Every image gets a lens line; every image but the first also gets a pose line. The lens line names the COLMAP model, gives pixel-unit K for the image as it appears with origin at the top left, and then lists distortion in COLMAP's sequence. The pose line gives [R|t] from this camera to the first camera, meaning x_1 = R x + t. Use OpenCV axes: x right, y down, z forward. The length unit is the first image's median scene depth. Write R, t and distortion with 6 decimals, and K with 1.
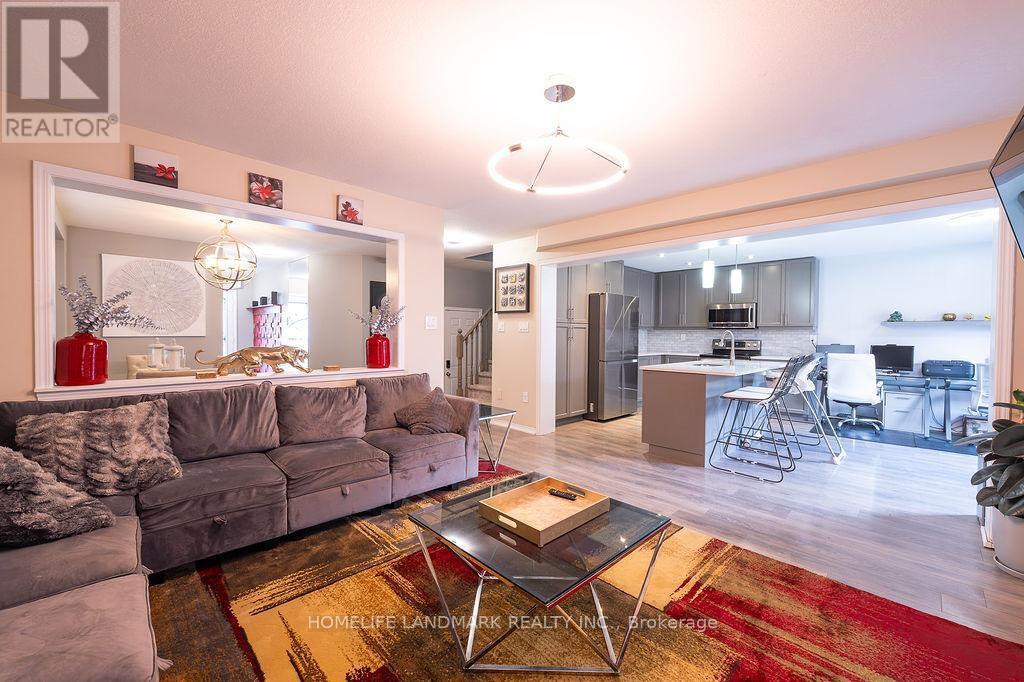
lens RADIAL K [[408.2, 0, 521.8], [0, 408.2, 339.7], [0, 0, 1]] dist [-0.003277, 0.000543]
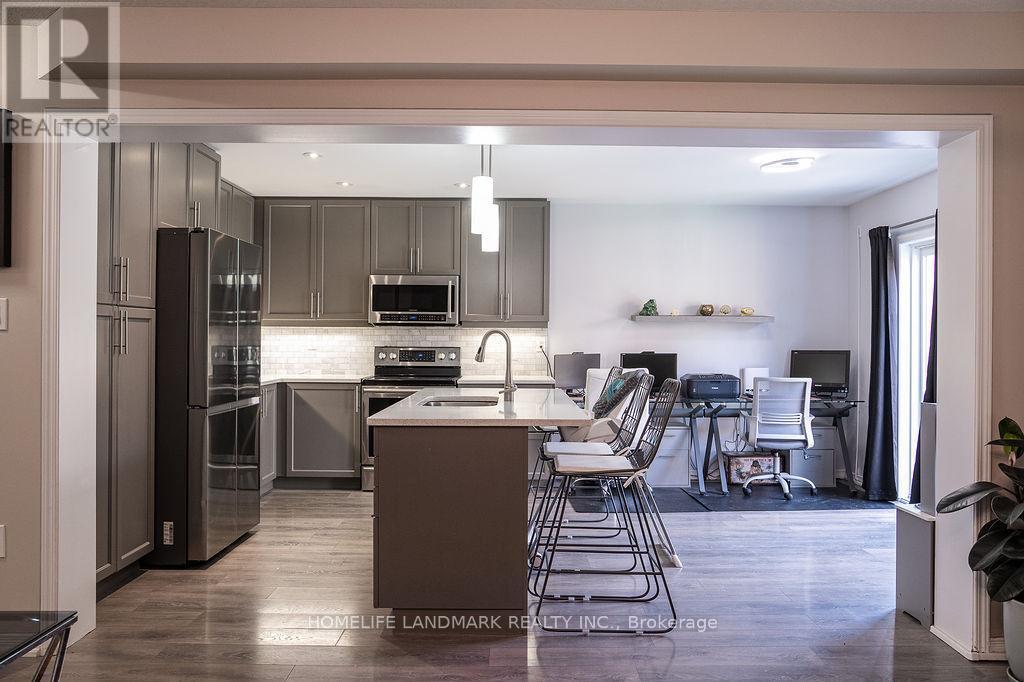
lens RADIAL K [[809.6, 0, 494.5], [0, 809.6, 334.3], [0, 0, 1]] dist [-0.045048, 0.014712]
pose [[0.706409, -0.000479, 0.707804, -0.166185], [0.010448, 0.999898, -0.009752, -0.006391], [-0.707727, 0.014284, 0.706342, 0.330740]]
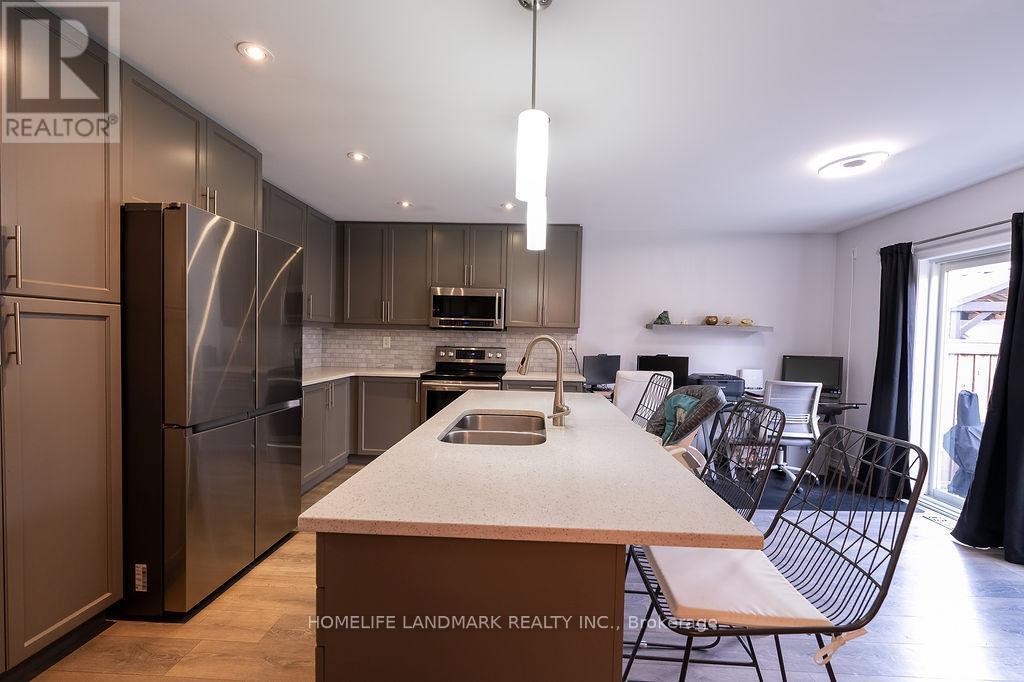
lens RADIAL K [[408.2, 0, 500.2], [0, 408.2, 349.9], [0, 0, 1]] dist [-0.003277, 0.000543]
pose [[0.751171, -0.013663, 0.659966, 0.214960], [-0.005653, 0.999616, 0.027128, -0.018432], [-0.660083, -0.024108, 0.750806, 0.731412]]
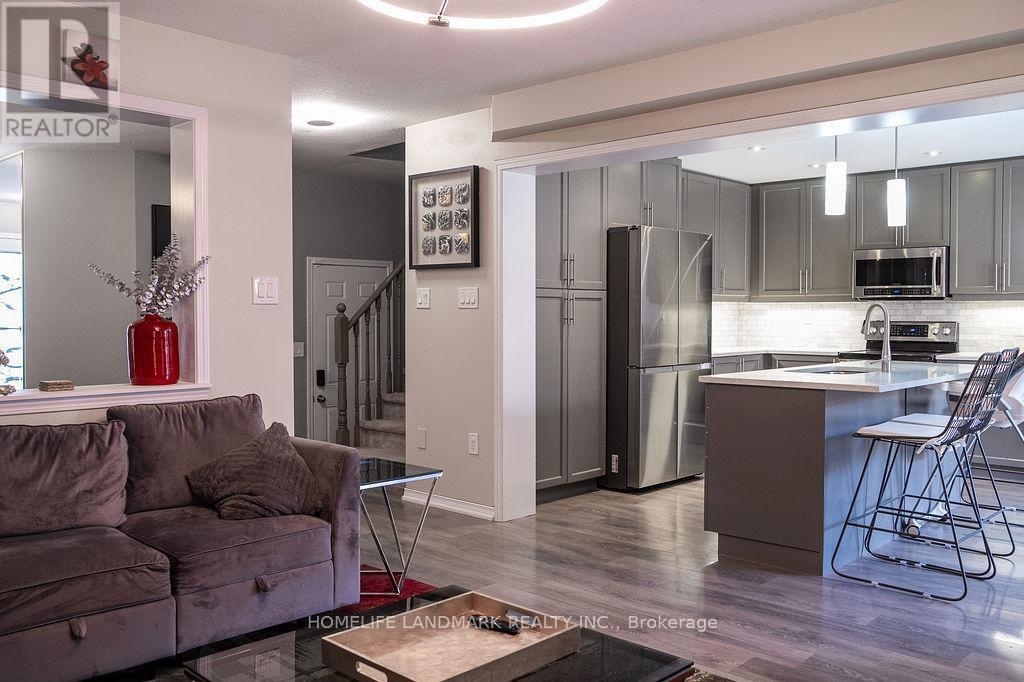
lens RADIAL K [[876.3, 0, 535.5], [0, 876.3, 336.1], [0, 0, 1]] dist [-0.075479, 0.070053]
pose [[0.999109, -0.008979, 0.041240, 0.044970], [0.008474, 0.999887, 0.012386, 0.002022], [-0.041346, -0.012026, 0.999073, -0.035561]]
